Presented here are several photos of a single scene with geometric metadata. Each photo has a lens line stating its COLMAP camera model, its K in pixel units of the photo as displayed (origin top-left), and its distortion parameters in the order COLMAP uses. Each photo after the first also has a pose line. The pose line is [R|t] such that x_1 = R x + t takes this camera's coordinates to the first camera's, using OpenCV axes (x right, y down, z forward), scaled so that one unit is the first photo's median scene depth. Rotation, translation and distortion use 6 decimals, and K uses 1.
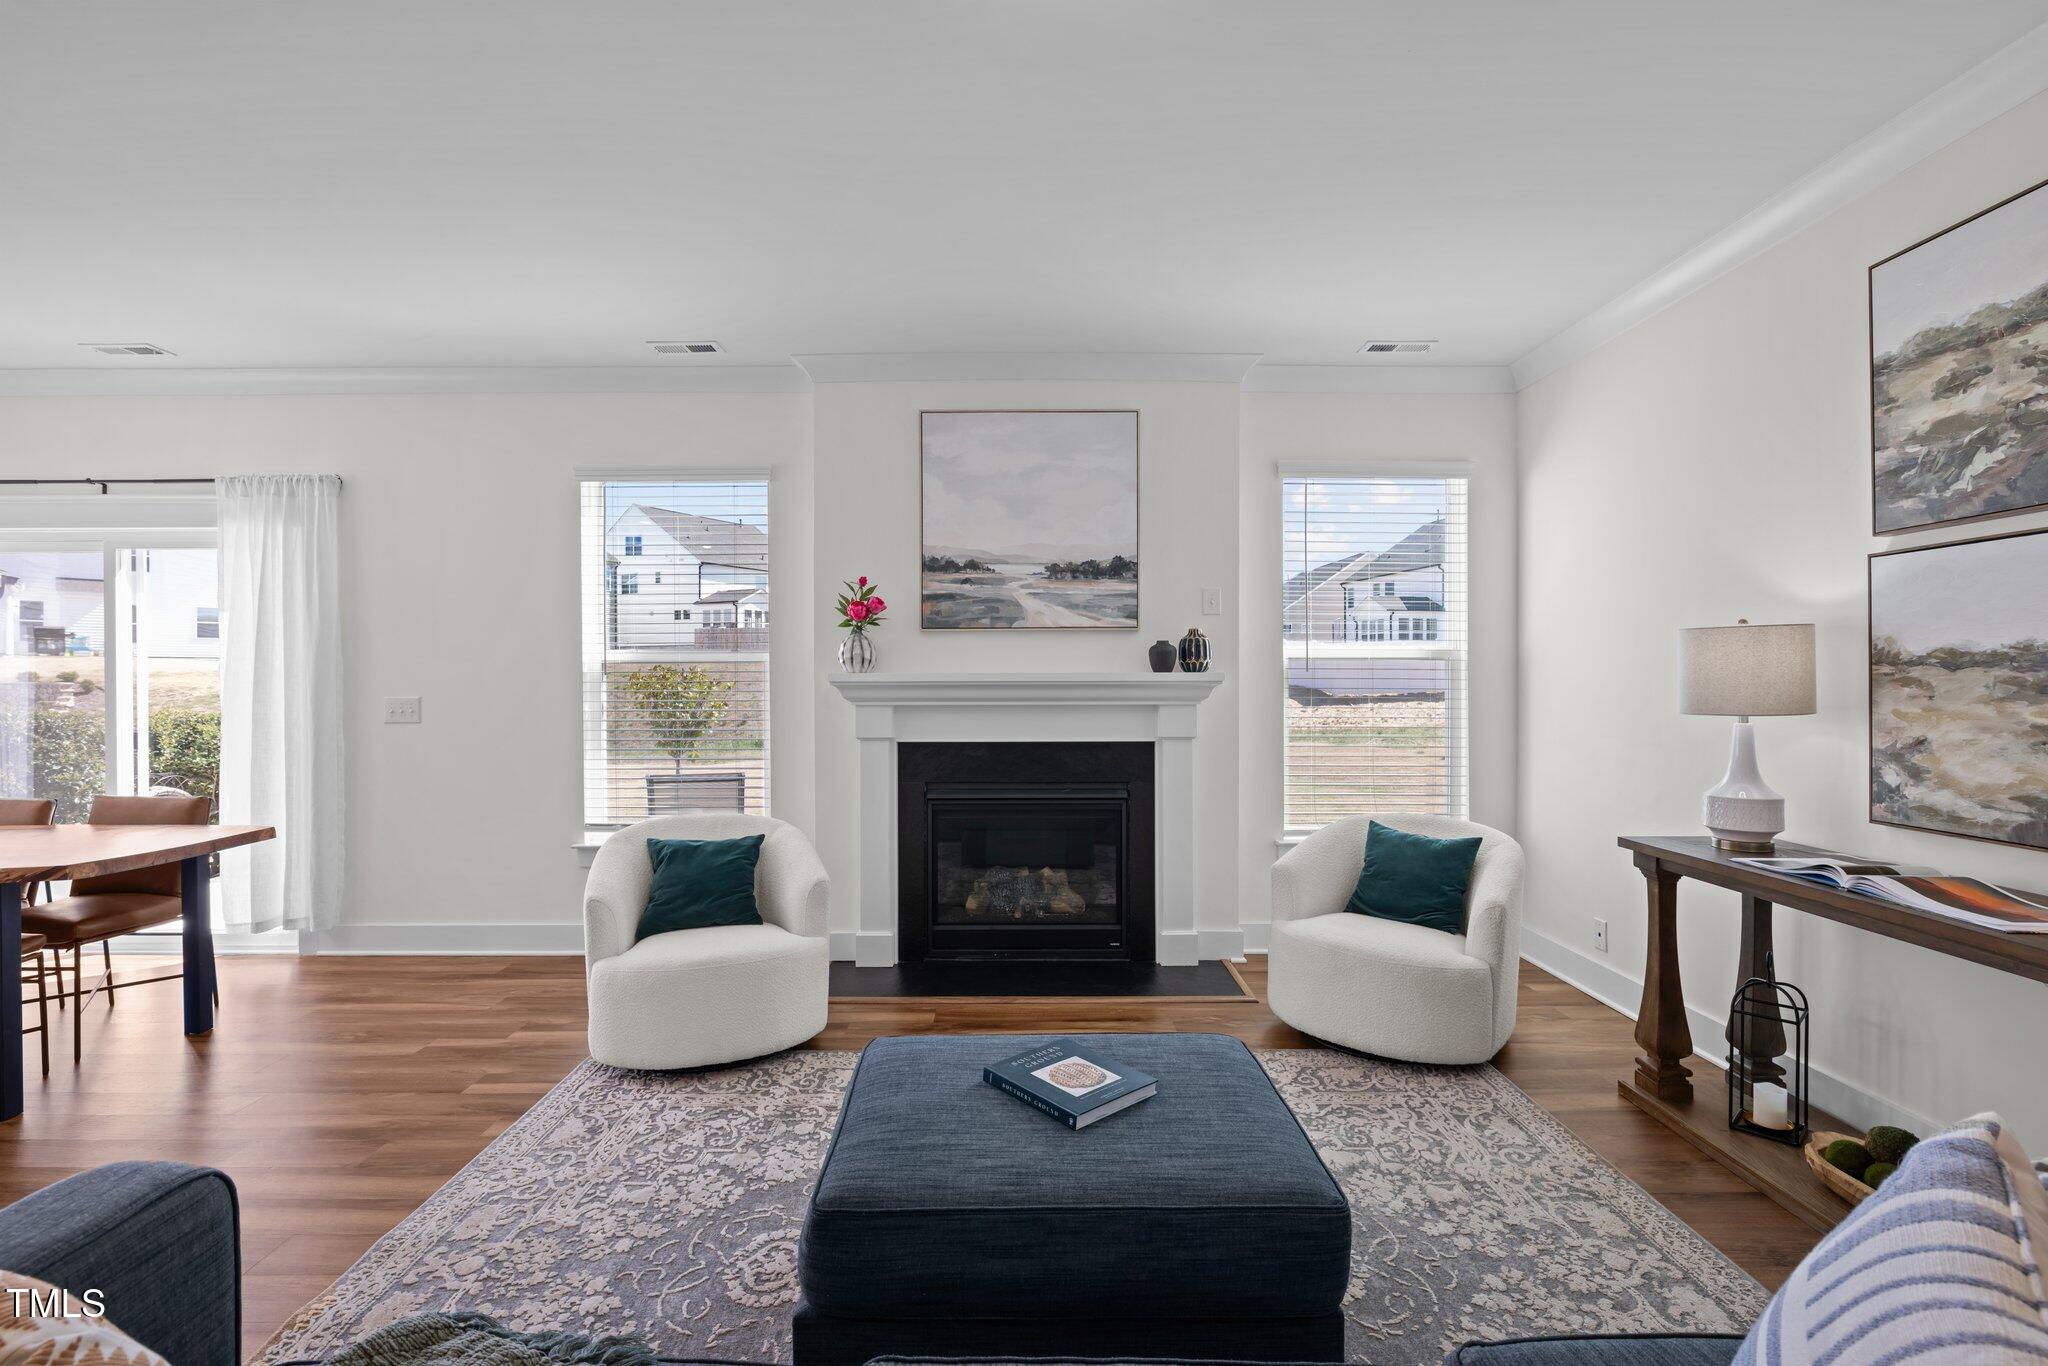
lens RADIAL K [[939.7, 0, 1032.0], [0, 939.7, 682.9], [0, 0, 1]] dist [-0.007749, -0.000257]
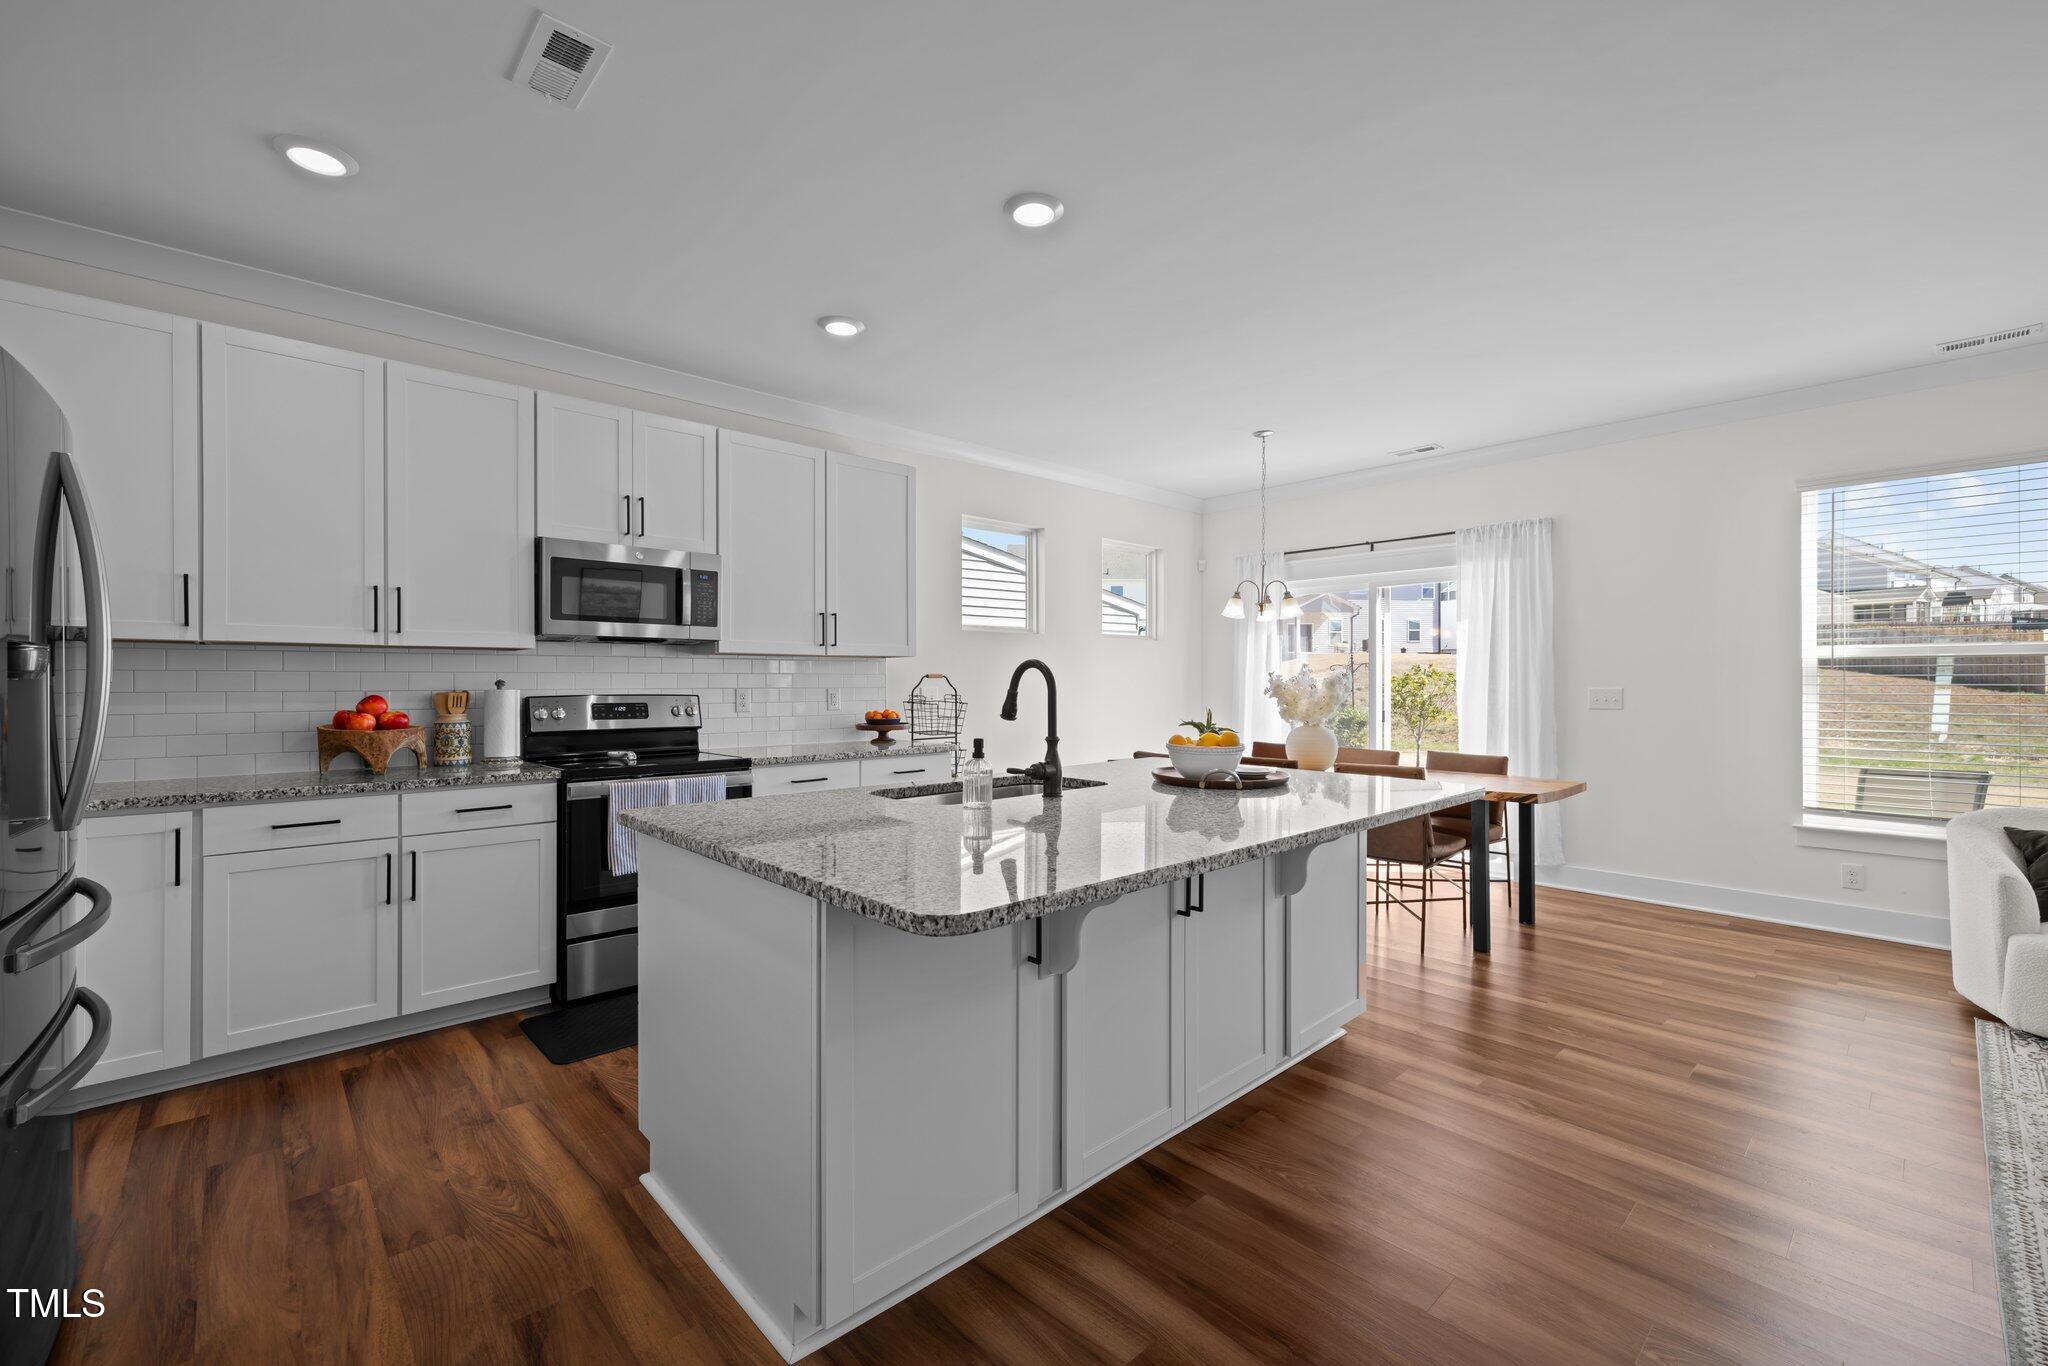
lens RADIAL K [[868.8, 0, 1018.0], [0, 868.8, 676.5], [0, 0, 1]] dist [0.001616, 0.000880]
pose [[0.671784, -0.000347, -0.740747, -0.357136], [-0.003925, 0.999984, -0.004028, 0.007684], [0.740736, 0.005614, 0.671772, -0.370870]]
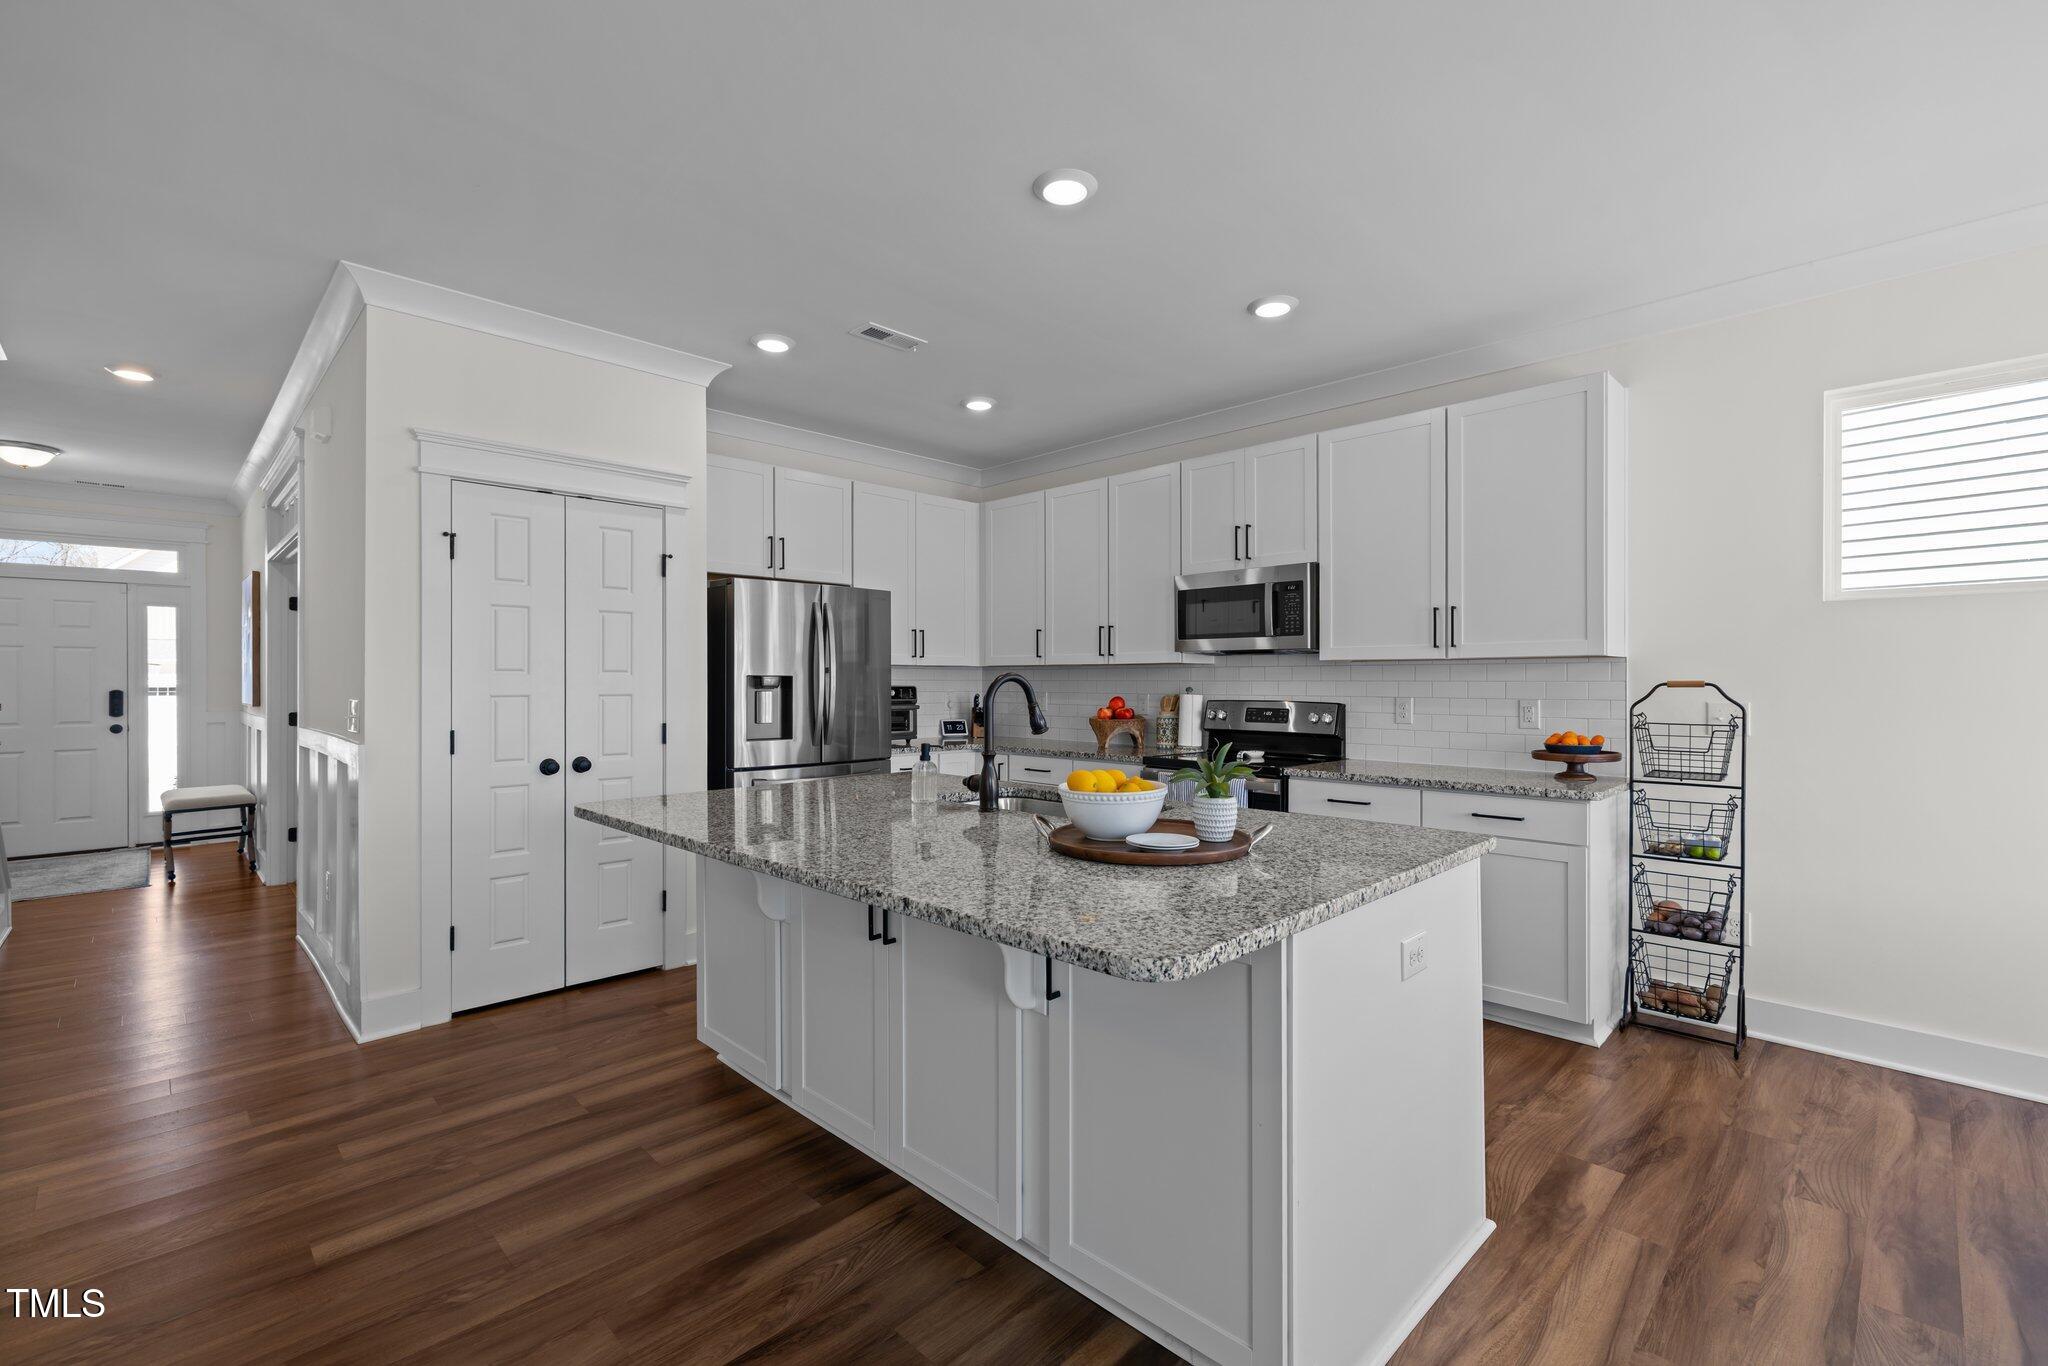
lens RADIAL K [[868.8, 0, 1015.9], [0, 868.8, 686.2], [0, 0, 1]] dist [0.001616, 0.000880]
pose [[-0.723270, 0.005940, -0.690540, -0.390334], [-0.003111, 0.999925, 0.011860, -0.003717], [0.690559, 0.010726, -0.723197, 0.492953]]
